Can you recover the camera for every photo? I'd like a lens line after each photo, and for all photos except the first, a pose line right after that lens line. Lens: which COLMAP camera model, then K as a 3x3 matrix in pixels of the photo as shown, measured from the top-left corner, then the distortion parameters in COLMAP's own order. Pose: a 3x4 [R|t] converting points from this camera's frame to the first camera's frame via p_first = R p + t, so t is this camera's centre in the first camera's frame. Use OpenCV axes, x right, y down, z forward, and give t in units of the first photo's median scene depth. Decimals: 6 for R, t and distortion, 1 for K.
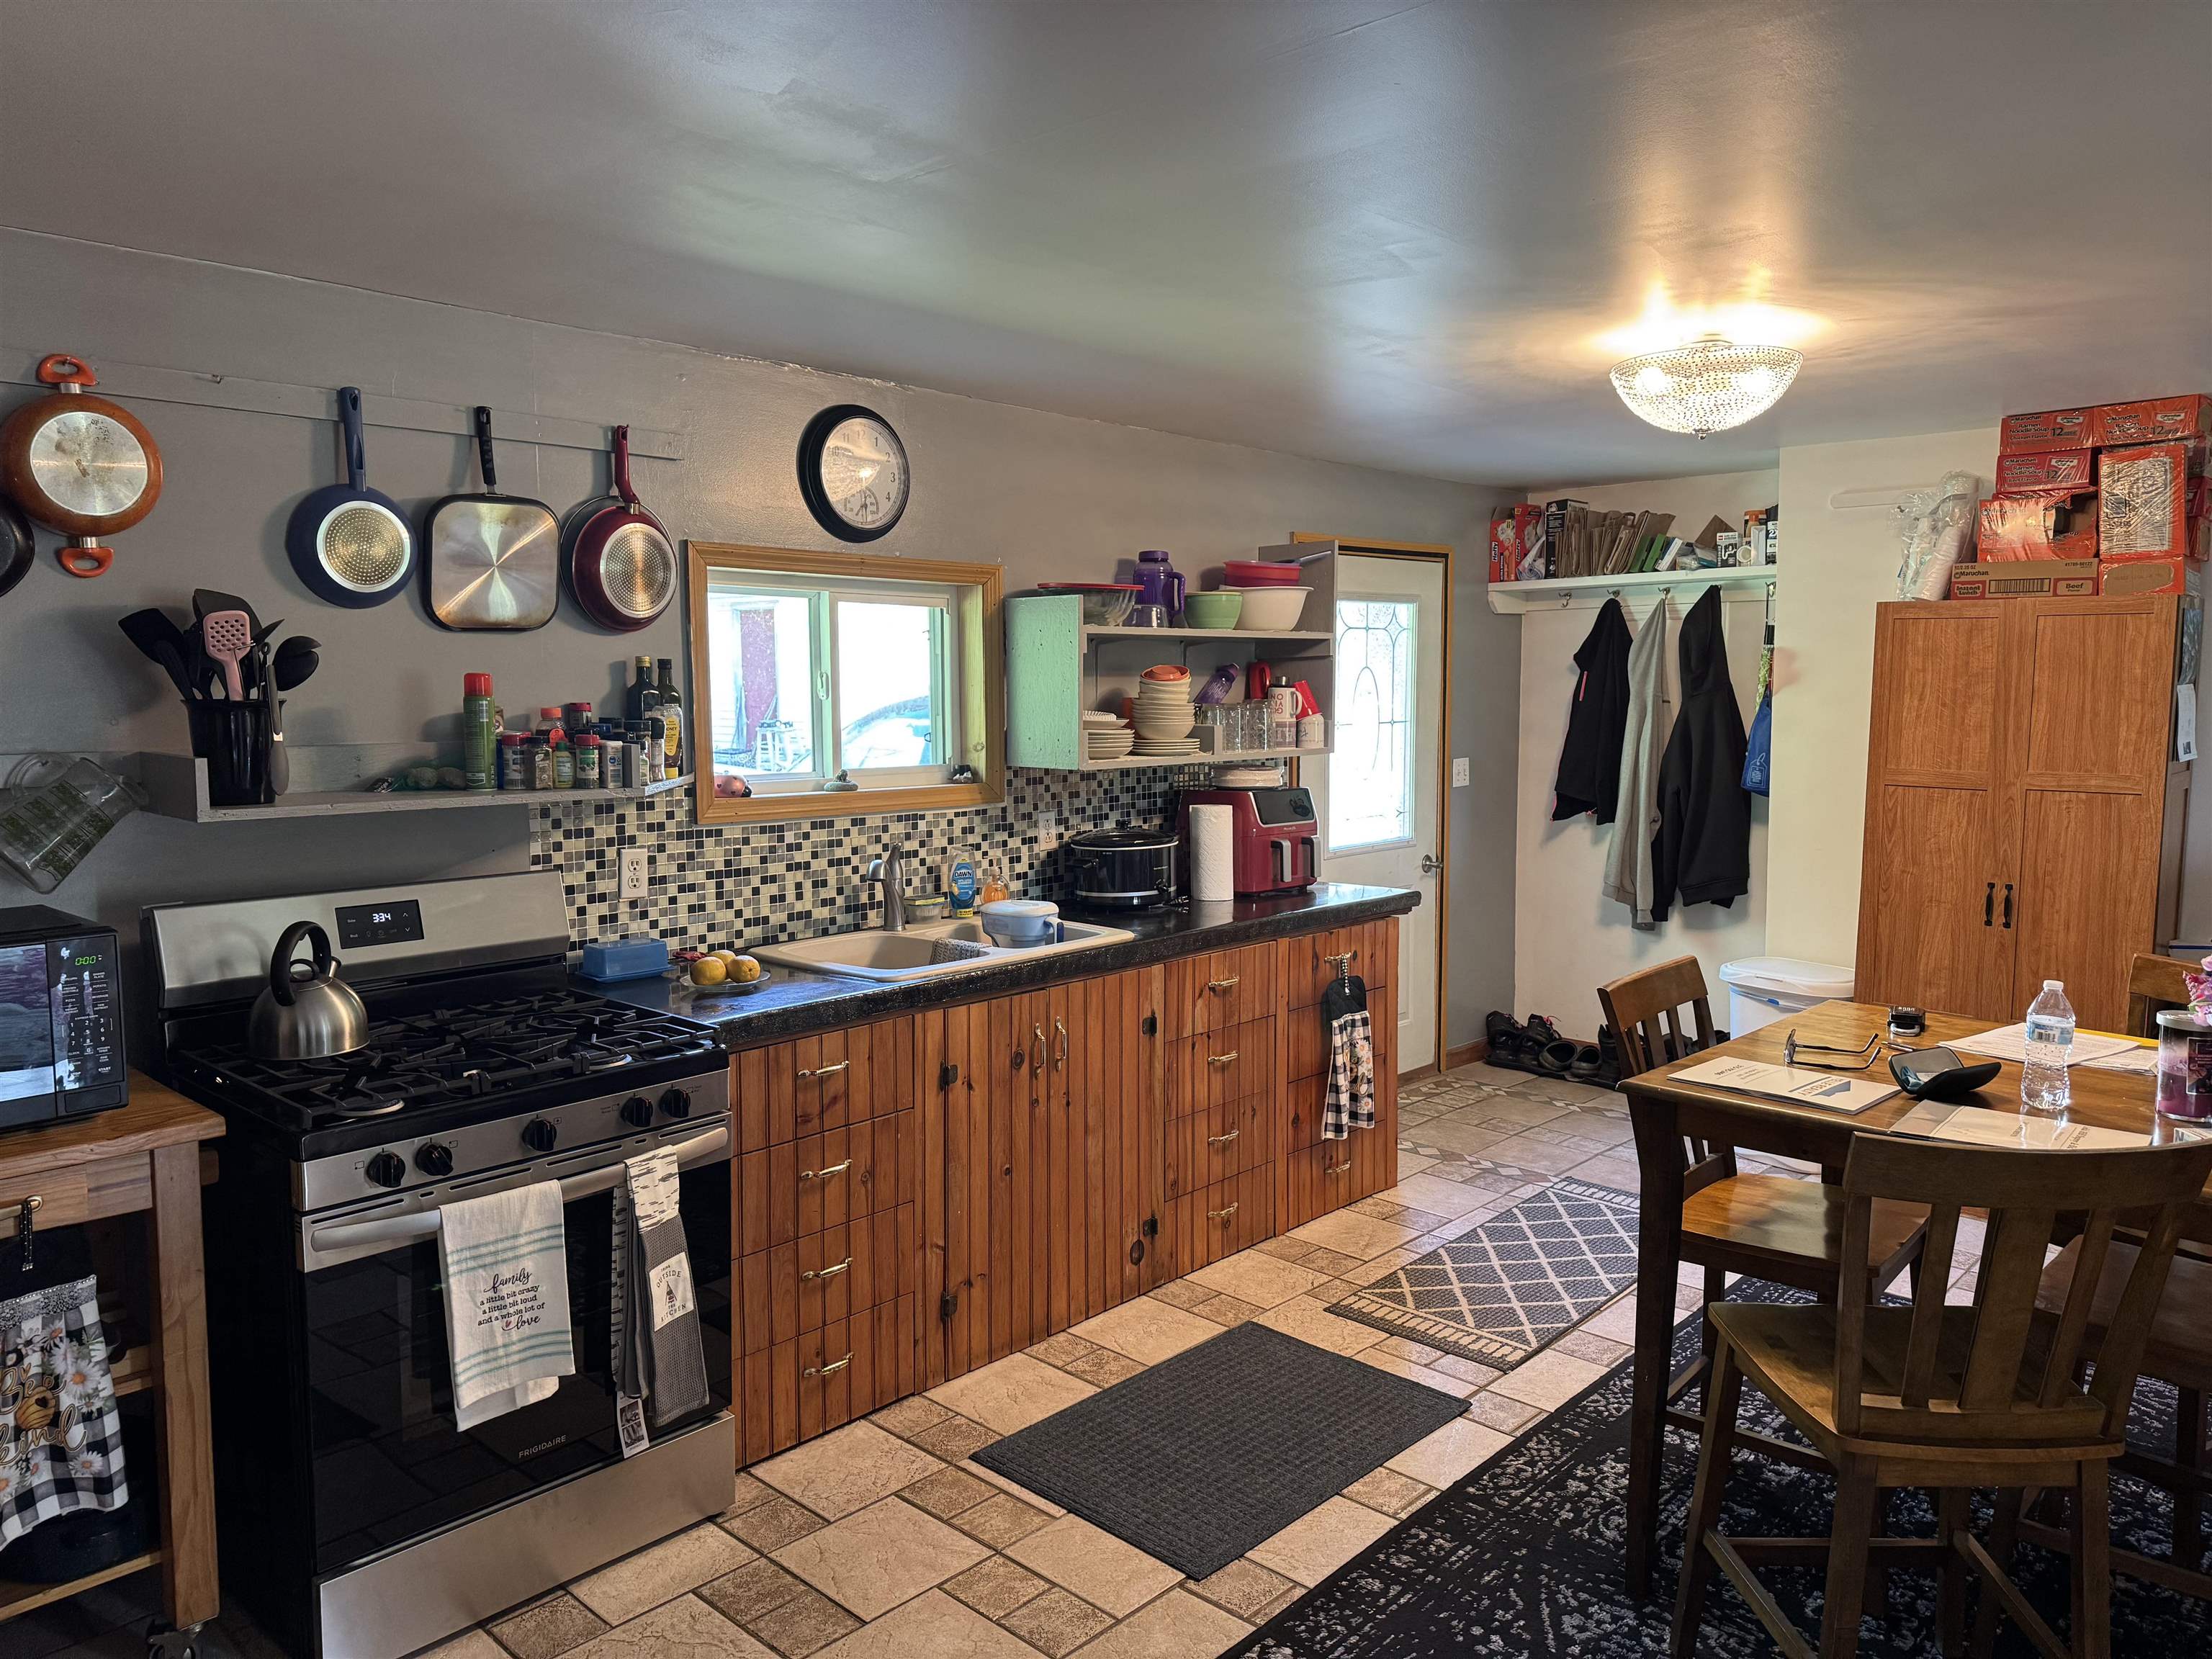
lens RADIAL K [[1569.9, 0, 1114.4], [0, 1569.9, 832.1], [0, 0, 1]] dist [0.017597, -0.015832]
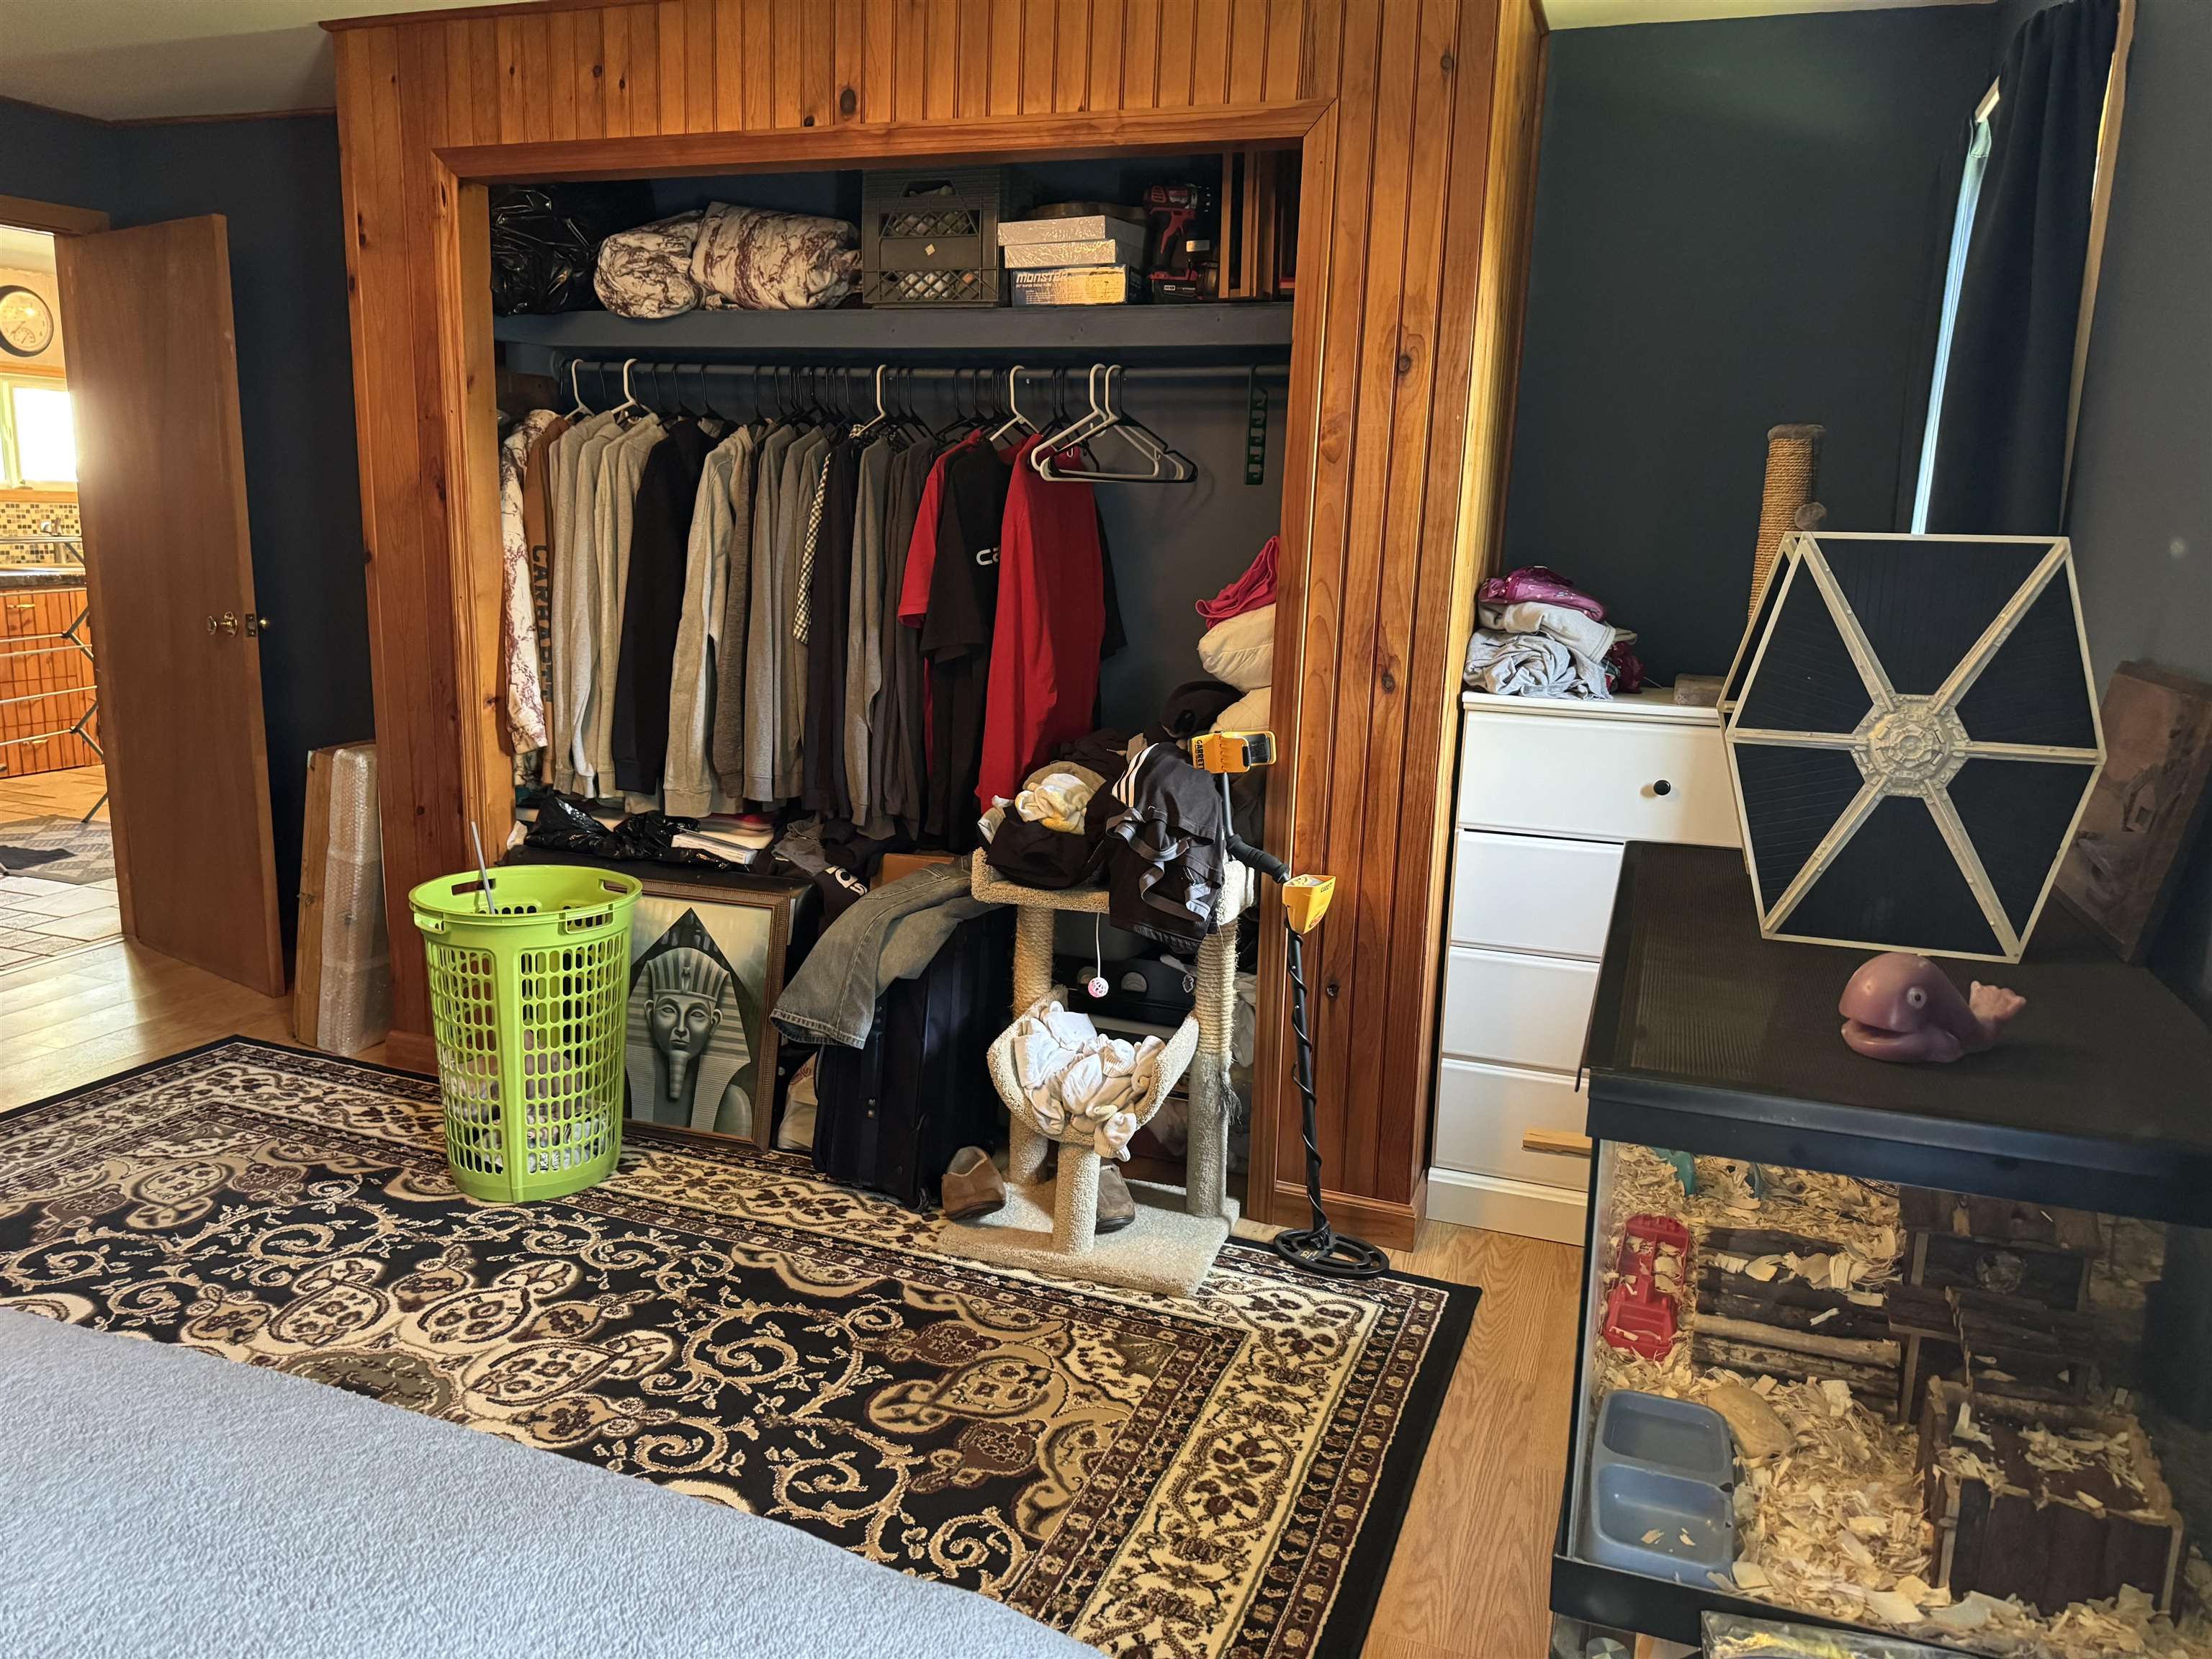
lens RADIAL K [[1569.9, 0, 1116.4], [0, 1569.9, 835.9], [0, 0, 1]] dist [0.017597, -0.015832]
pose [[0.915816, -0.052249, 0.398184, 0.267724], [0.006254, 0.993236, 0.115946, 0.182406], [-0.401549, -0.103695, 0.909948, -1.373476]]
